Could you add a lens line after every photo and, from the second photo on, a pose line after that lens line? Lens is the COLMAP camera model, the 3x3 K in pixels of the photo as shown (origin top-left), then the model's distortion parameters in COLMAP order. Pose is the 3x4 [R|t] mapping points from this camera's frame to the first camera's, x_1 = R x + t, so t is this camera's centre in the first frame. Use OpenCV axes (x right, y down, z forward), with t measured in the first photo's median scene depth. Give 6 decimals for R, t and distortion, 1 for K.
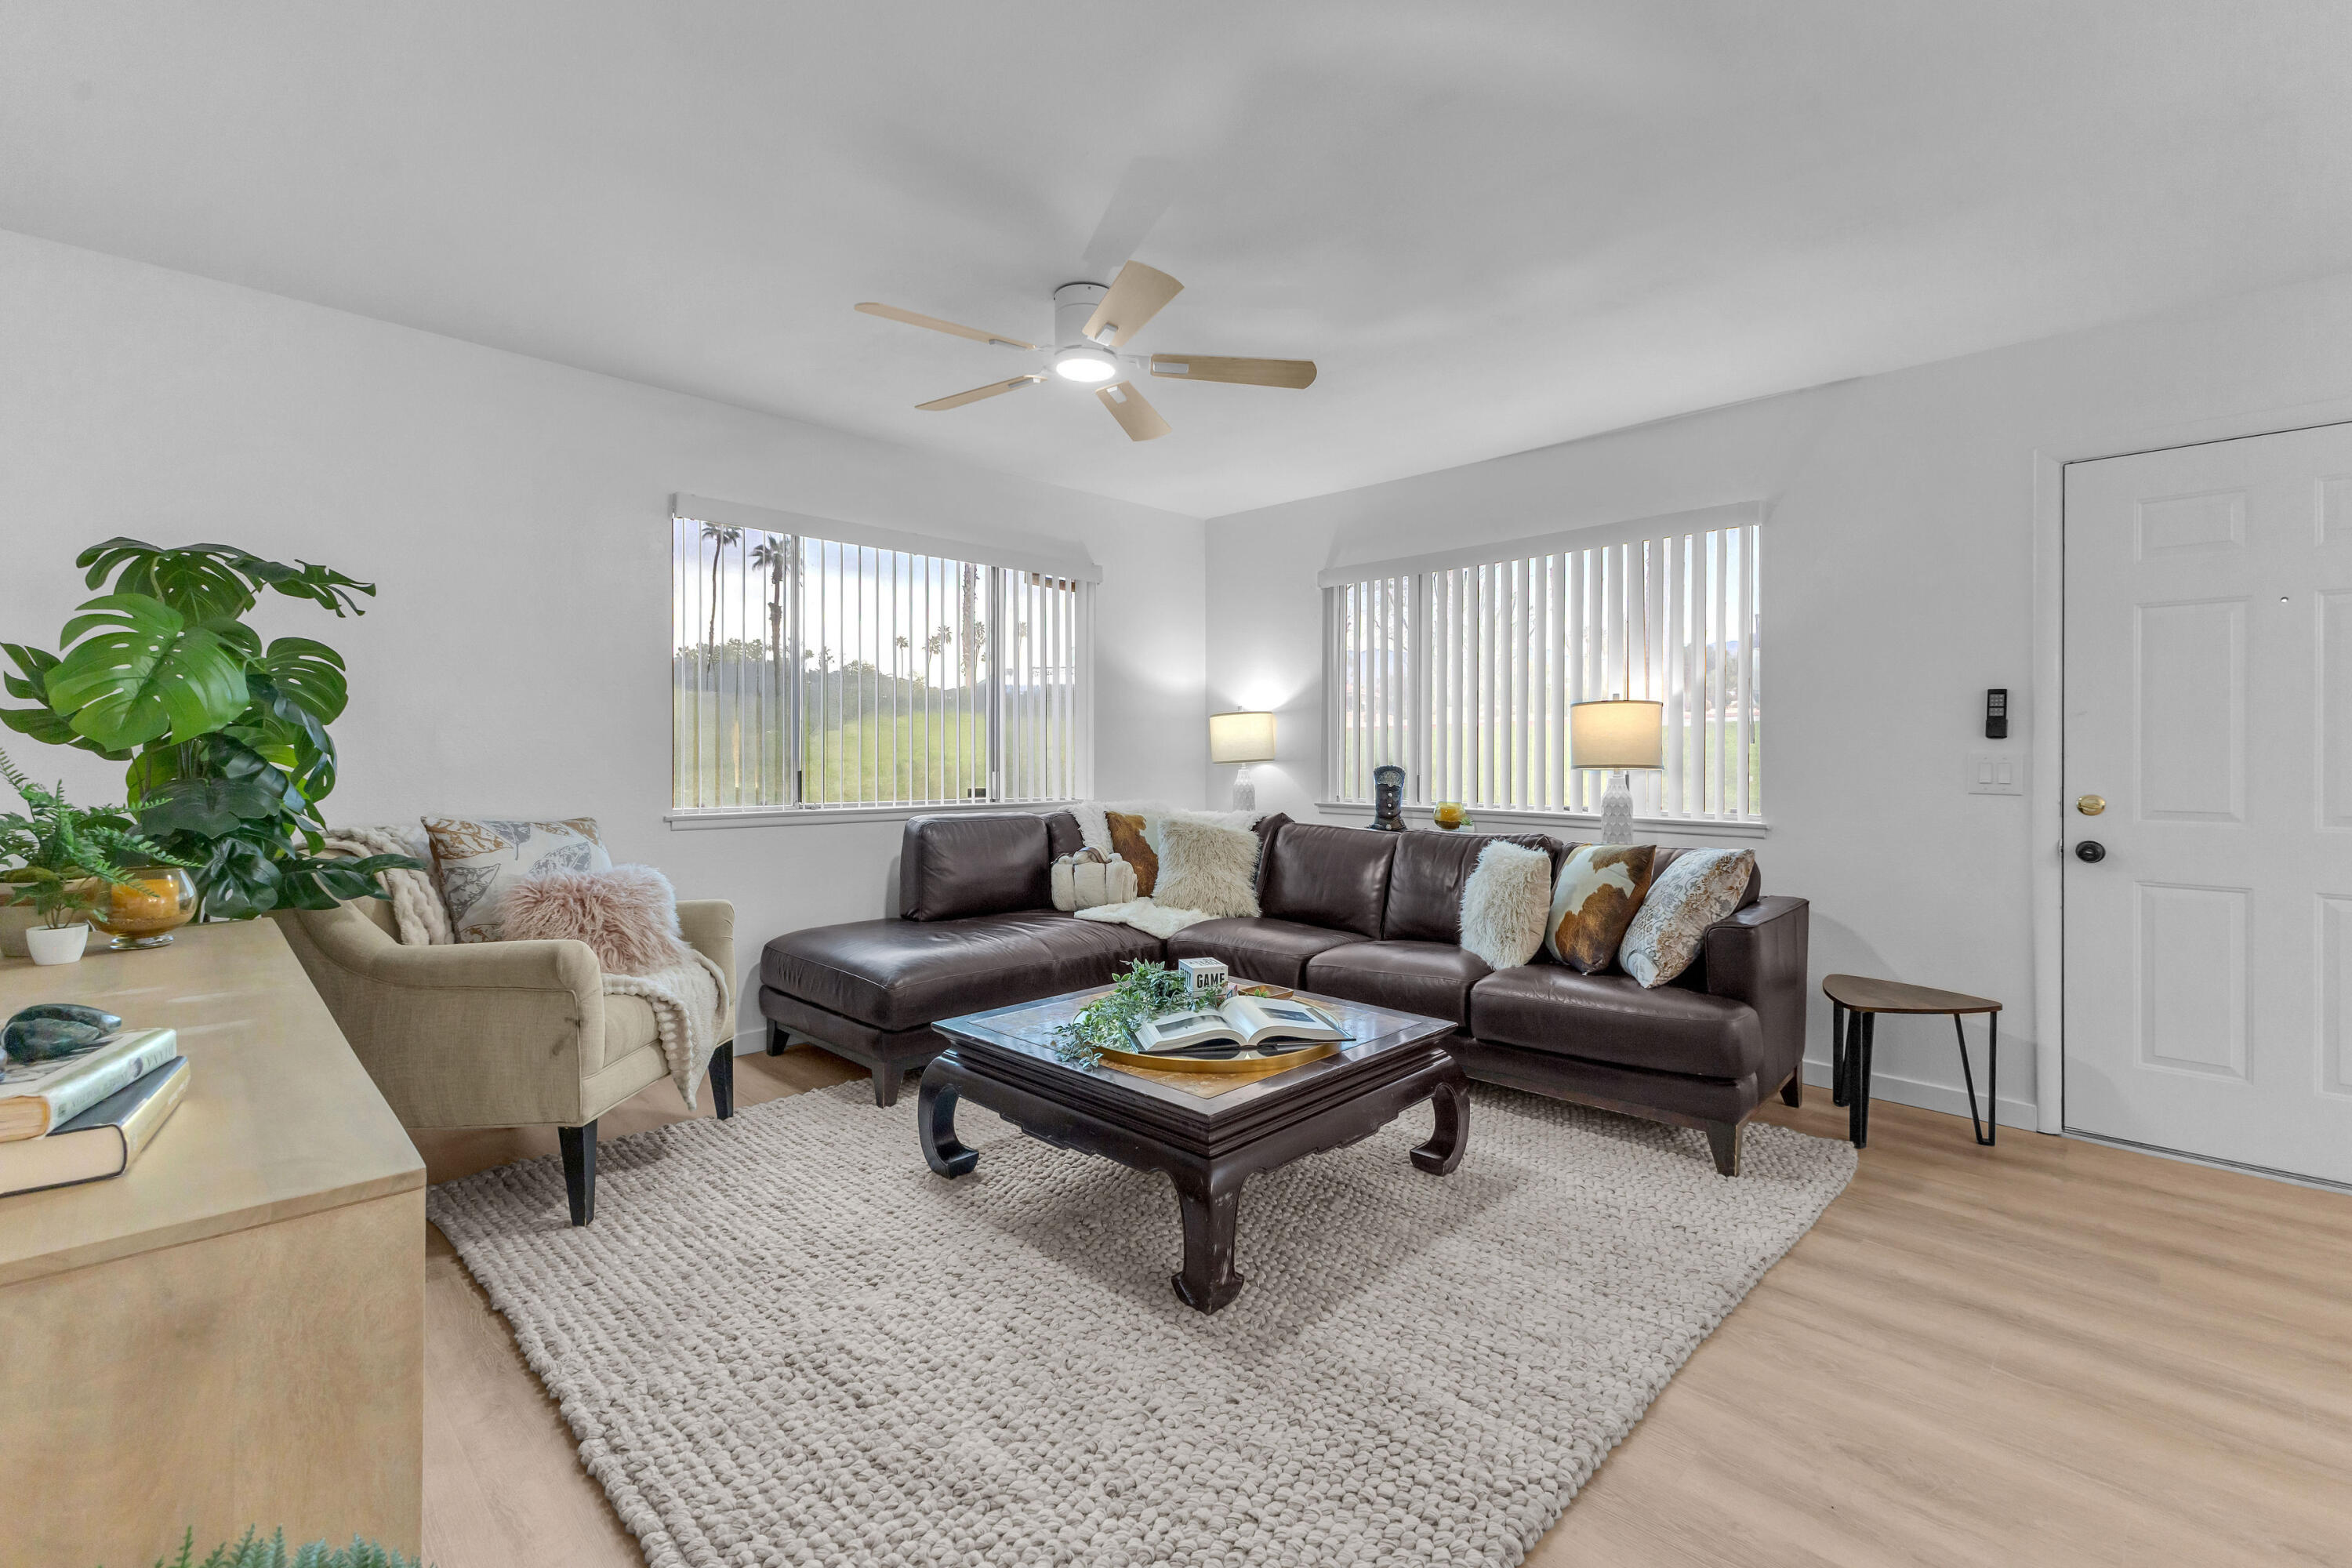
lens RADIAL K [[1025.0, 0, 1180.0], [0, 1025.0, 743.1], [0, 0, 1]] dist [0.011715, 0.000278]
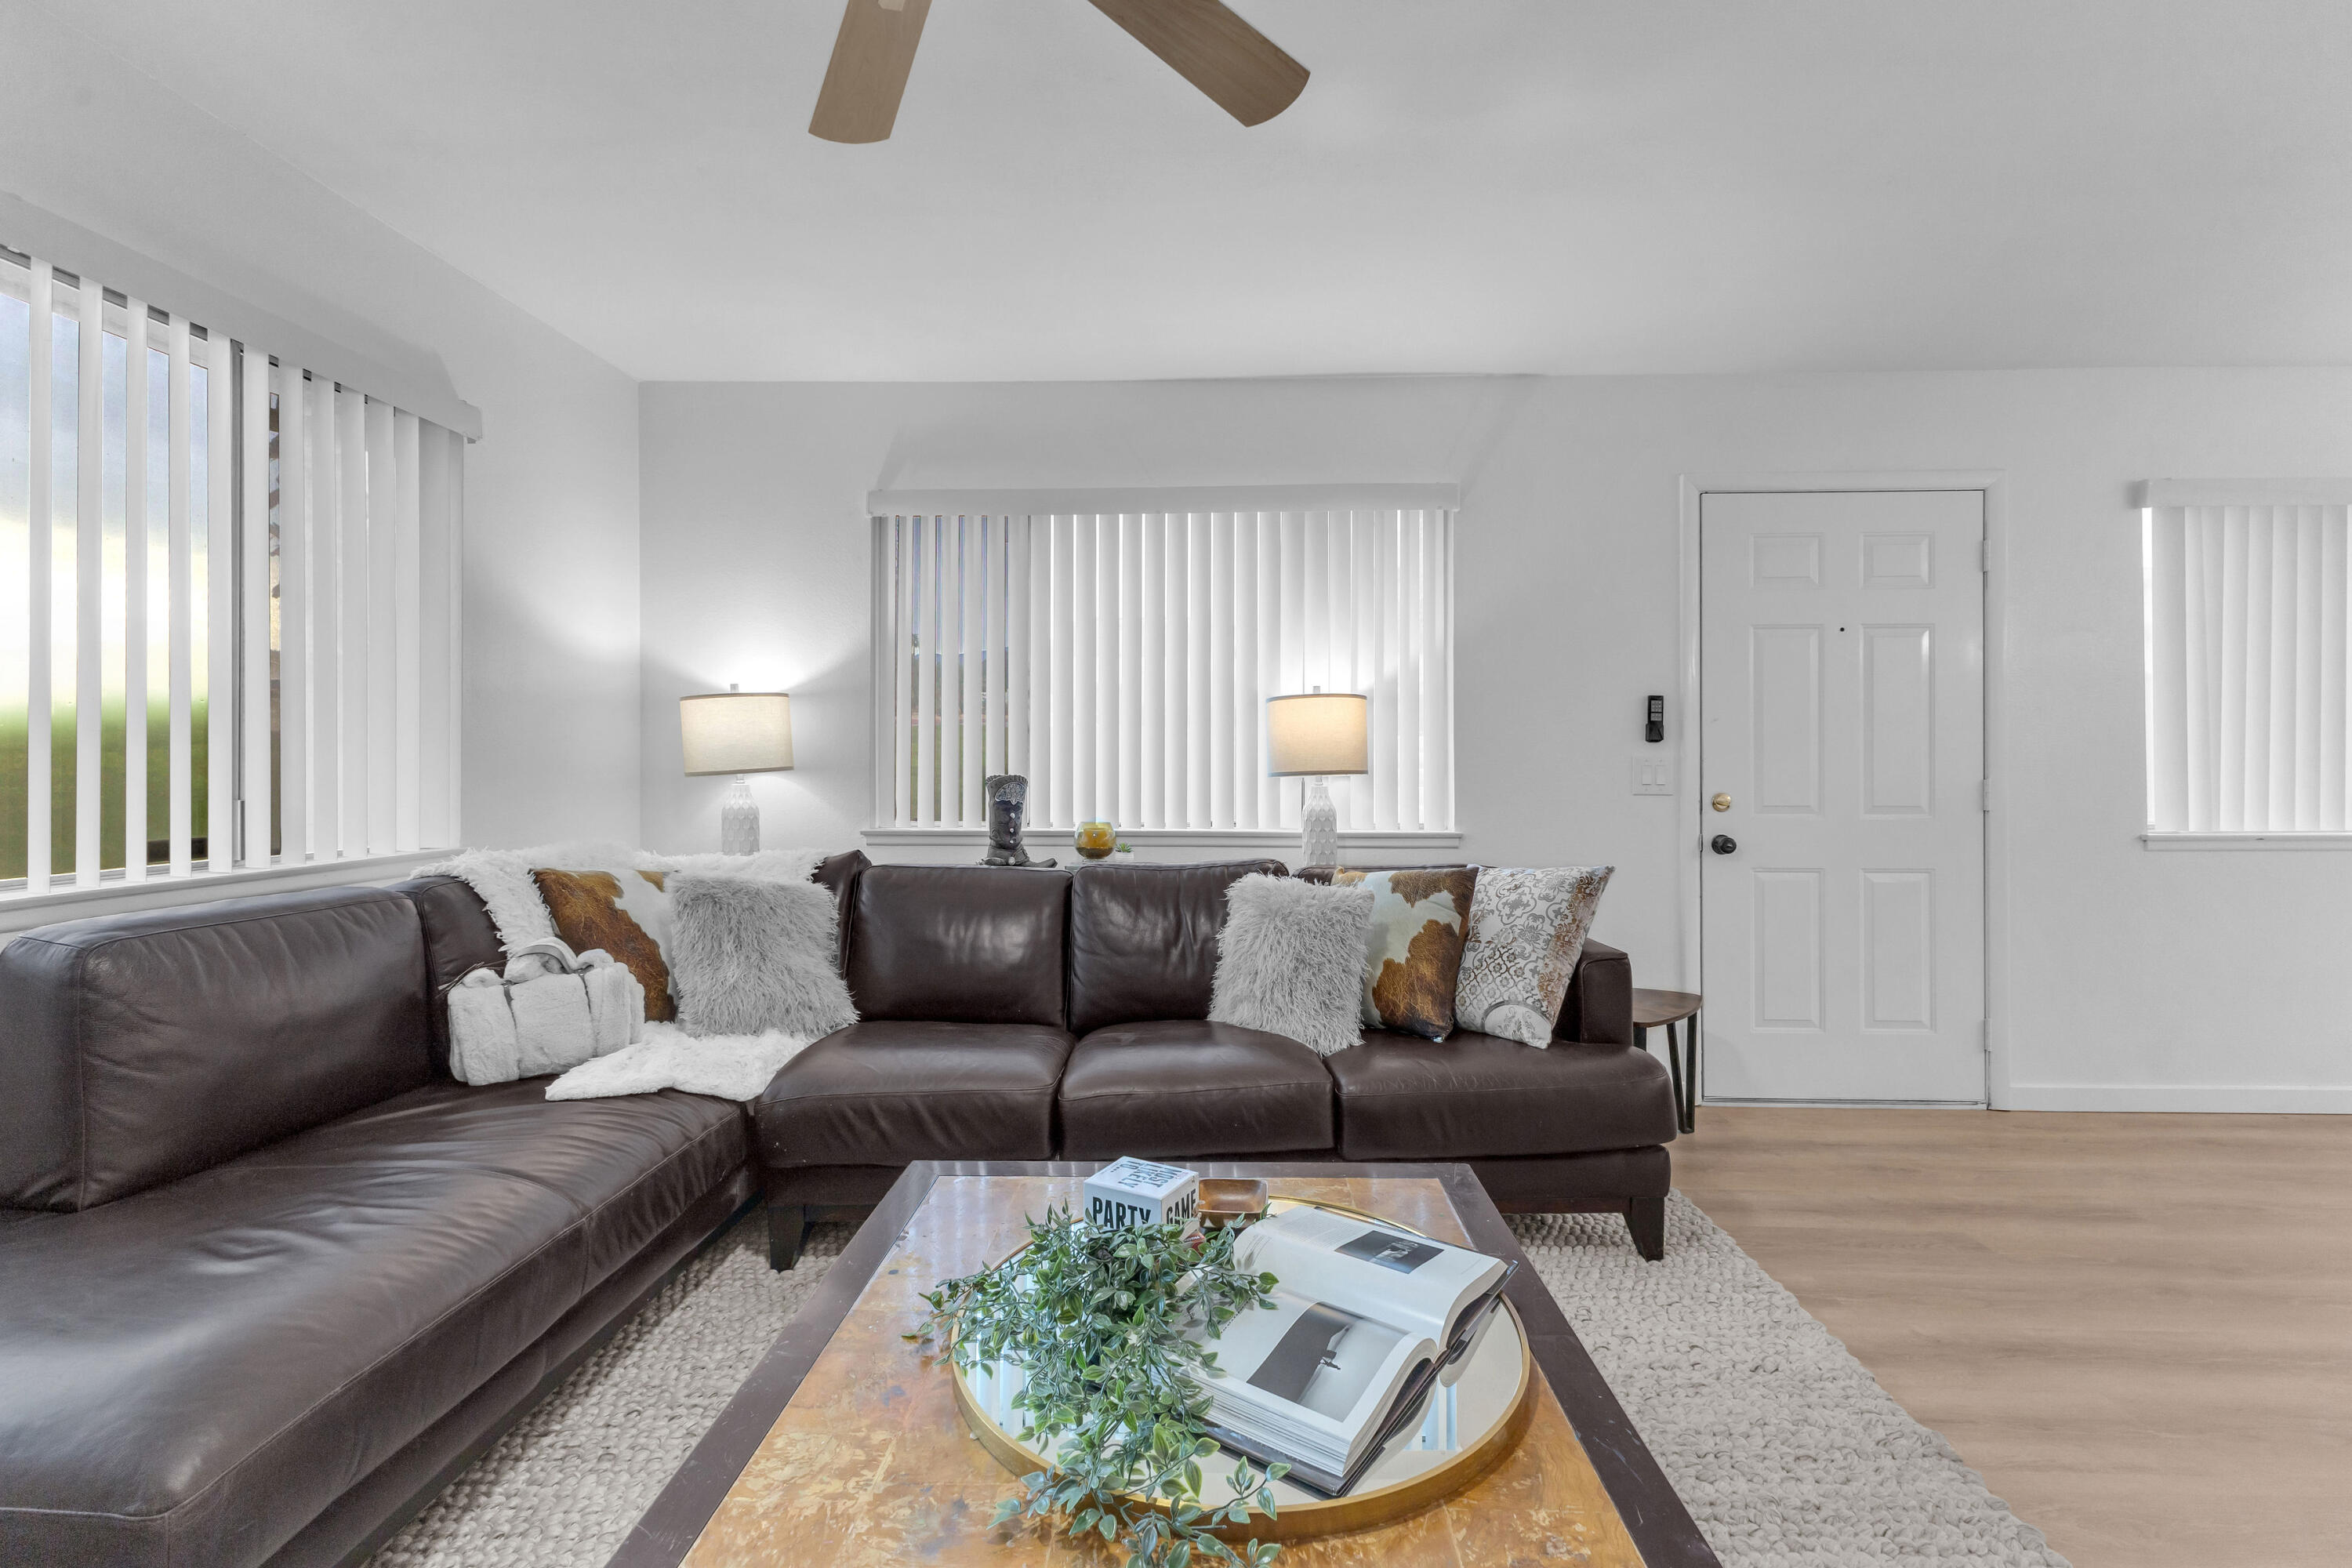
lens RADIAL K [[1025.0, 0, 1209.7], [0, 1025.0, 749.0], [0, 0, 1]] dist [0.013309, -0.002960]
pose [[0.727161, 0.002997, 0.686461, -0.279555], [-0.004716, 0.999989, 0.000630, 0.004357], [-0.686451, -0.003695, 0.727166, 0.575503]]
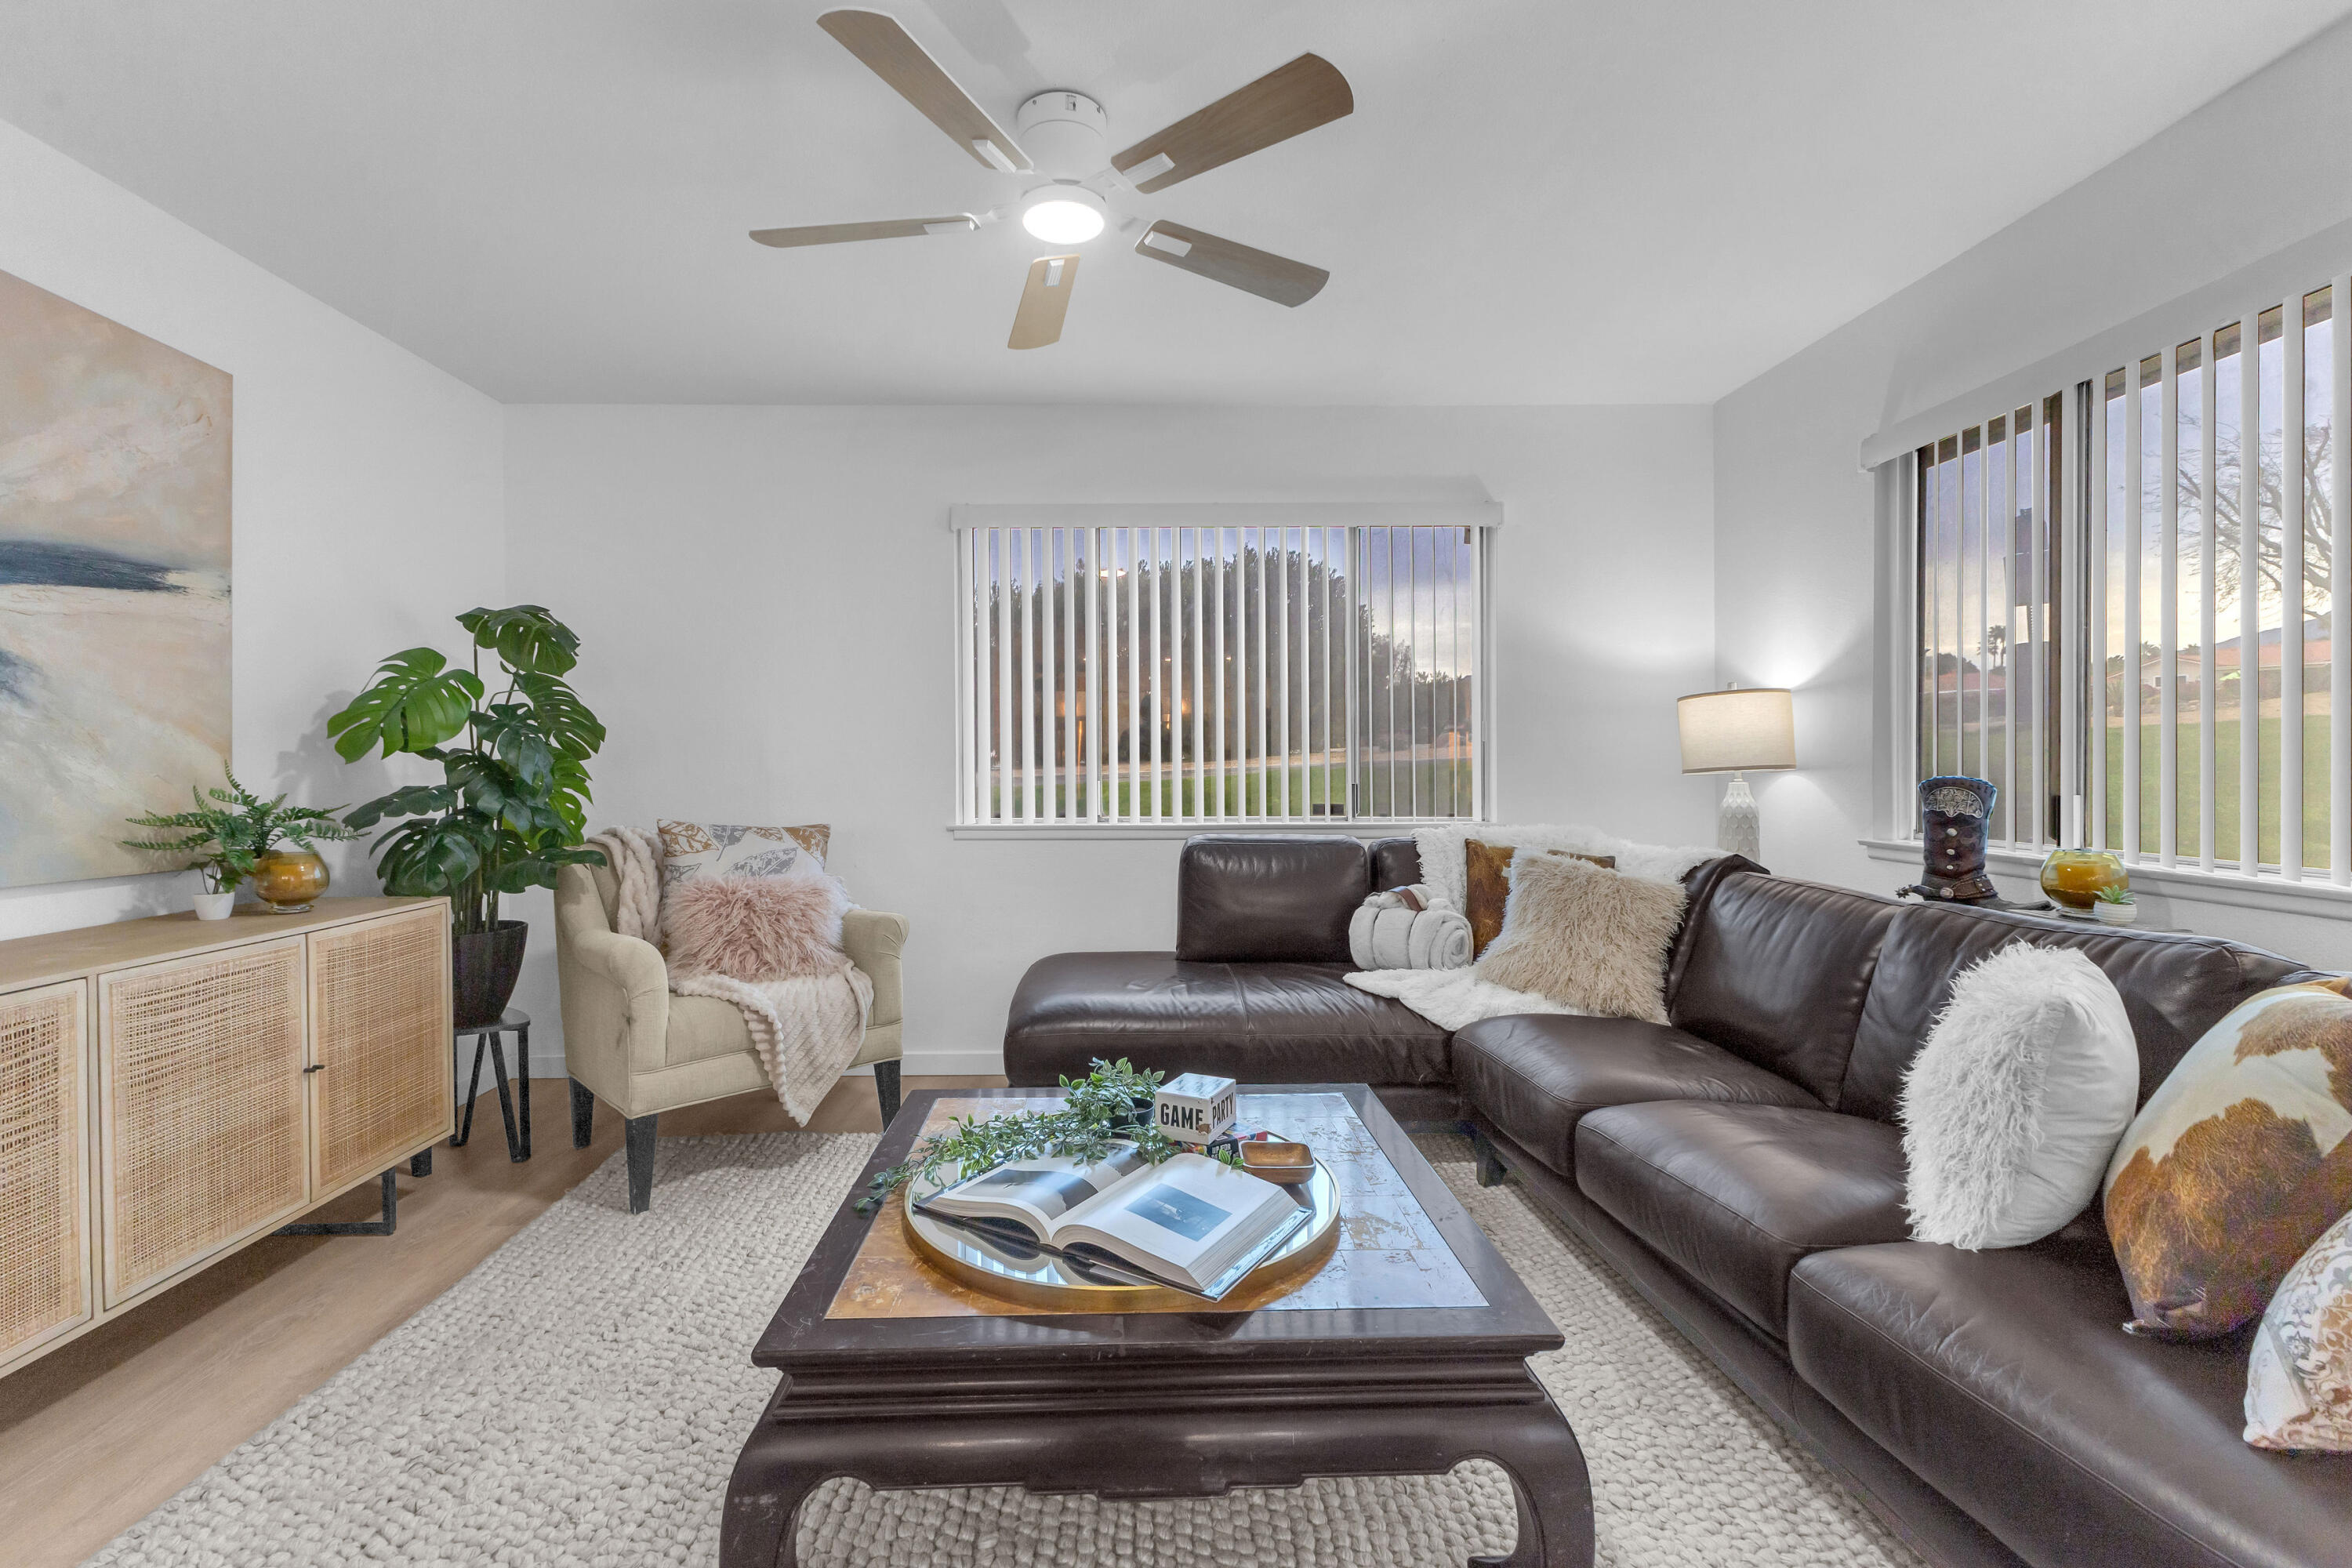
lens RADIAL K [[1025.0, 0, 1143.7], [0, 1025.0, 766.6], [0, 0, 1]] dist [0.013309, -0.002960]
pose [[0.713319, -0.005528, -0.700817, 0.419944], [0.014976, 0.999861, 0.007357, 0.009743], [0.700679, -0.015744, 0.713303, 0.492090]]
